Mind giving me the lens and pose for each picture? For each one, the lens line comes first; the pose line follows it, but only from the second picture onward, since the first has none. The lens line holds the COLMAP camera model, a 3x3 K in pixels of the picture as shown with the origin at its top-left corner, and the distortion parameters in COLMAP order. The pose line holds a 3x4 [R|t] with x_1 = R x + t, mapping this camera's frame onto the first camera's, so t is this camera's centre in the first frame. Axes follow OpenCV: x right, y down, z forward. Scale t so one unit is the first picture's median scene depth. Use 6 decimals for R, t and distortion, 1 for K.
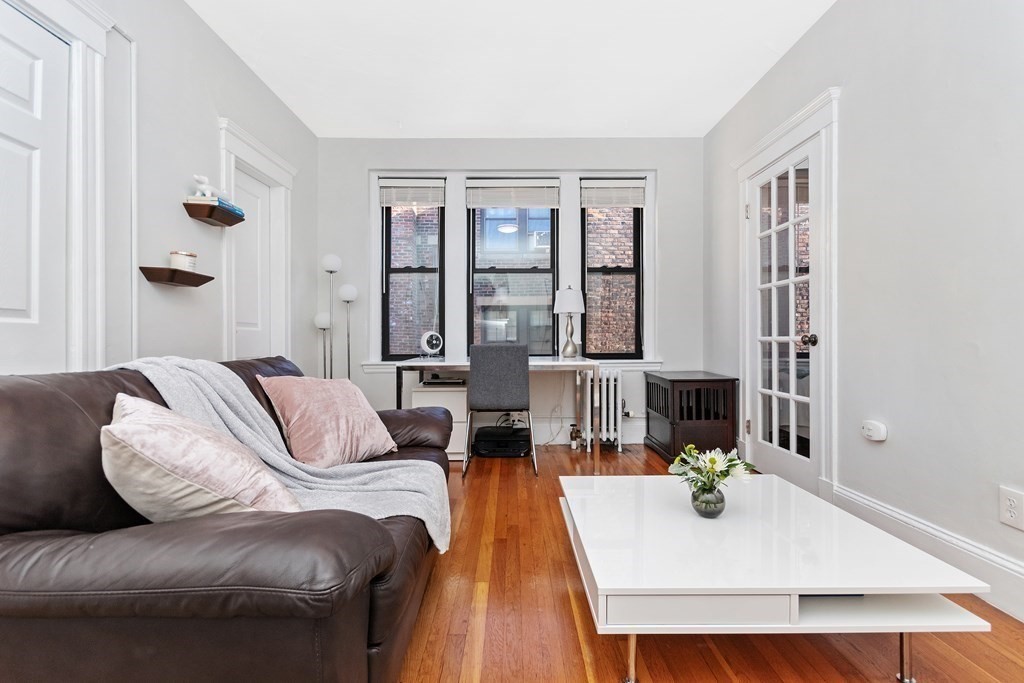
lens RADIAL K [[475.5, 0, 521.9], [0, 475.5, 336.8], [0, 0, 1]] dist [-0.000316, -0.000078]
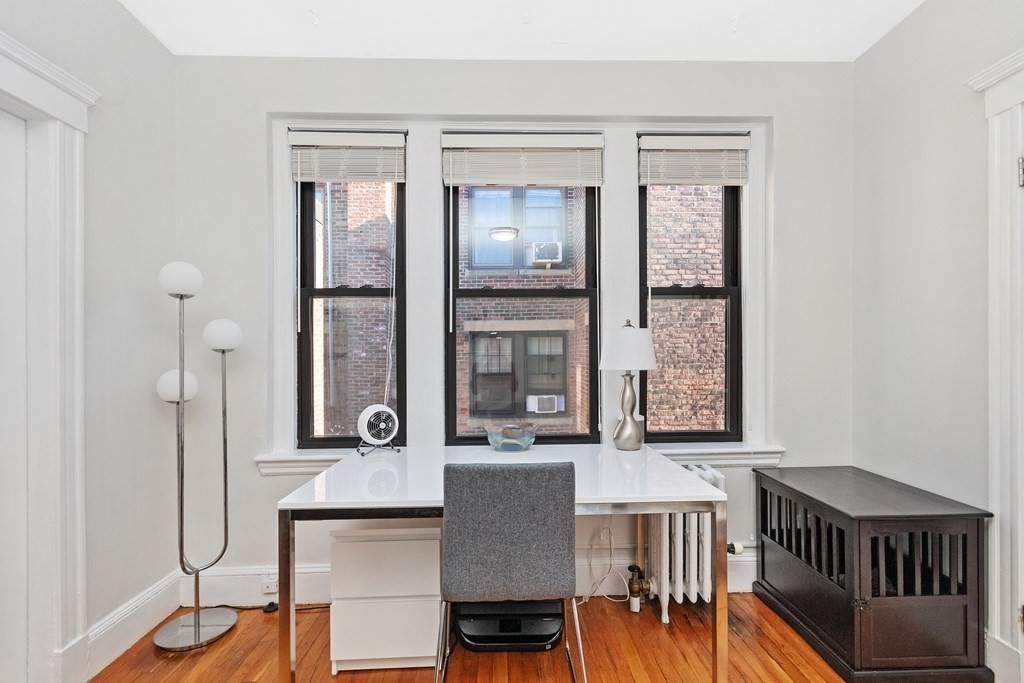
lens RADIAL K [[475.5, 0, 519.4], [0, 475.5, 362.2], [0, 0, 1]] dist [-0.000316, -0.000078]
pose [[0.999824, -0.003446, 0.018452, -0.035588], [0.003154, 0.999869, 0.015877, -0.064918], [-0.018505, -0.015816, 0.999704, 0.426288]]
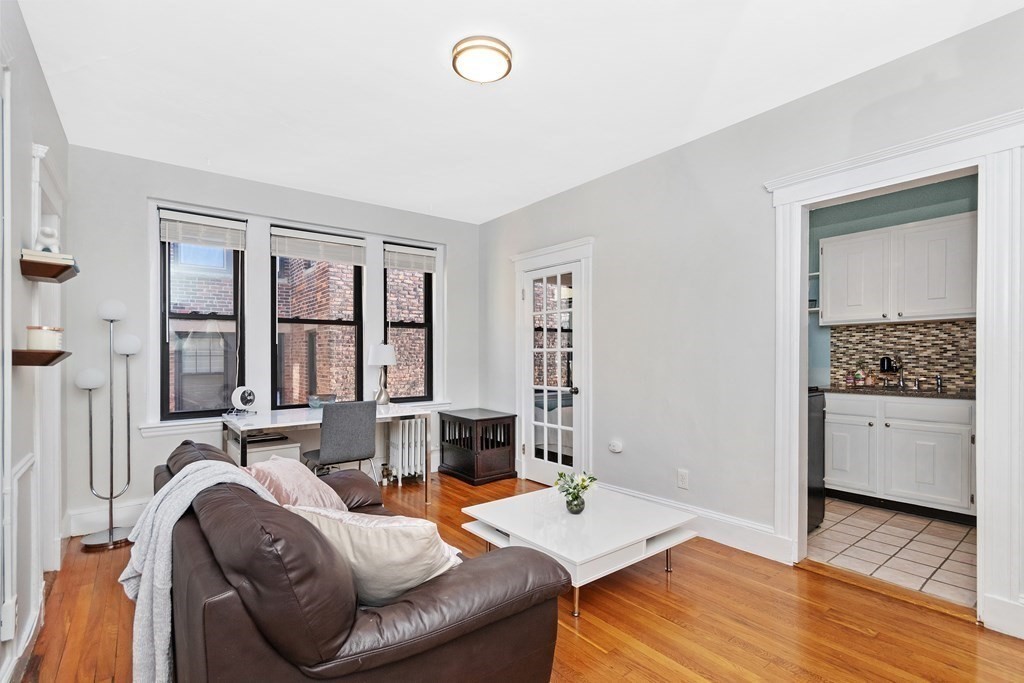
lens RADIAL K [[475.5, 0, 520.9], [0, 475.5, 349.6], [0, 0, 1]] dist [-0.000316, -0.000078]
pose [[0.789974, 0.006802, 0.613102, -0.313638], [-0.001825, 0.999960, -0.008743, -0.073119], [-0.613137, 0.005788, 0.789955, -0.080508]]
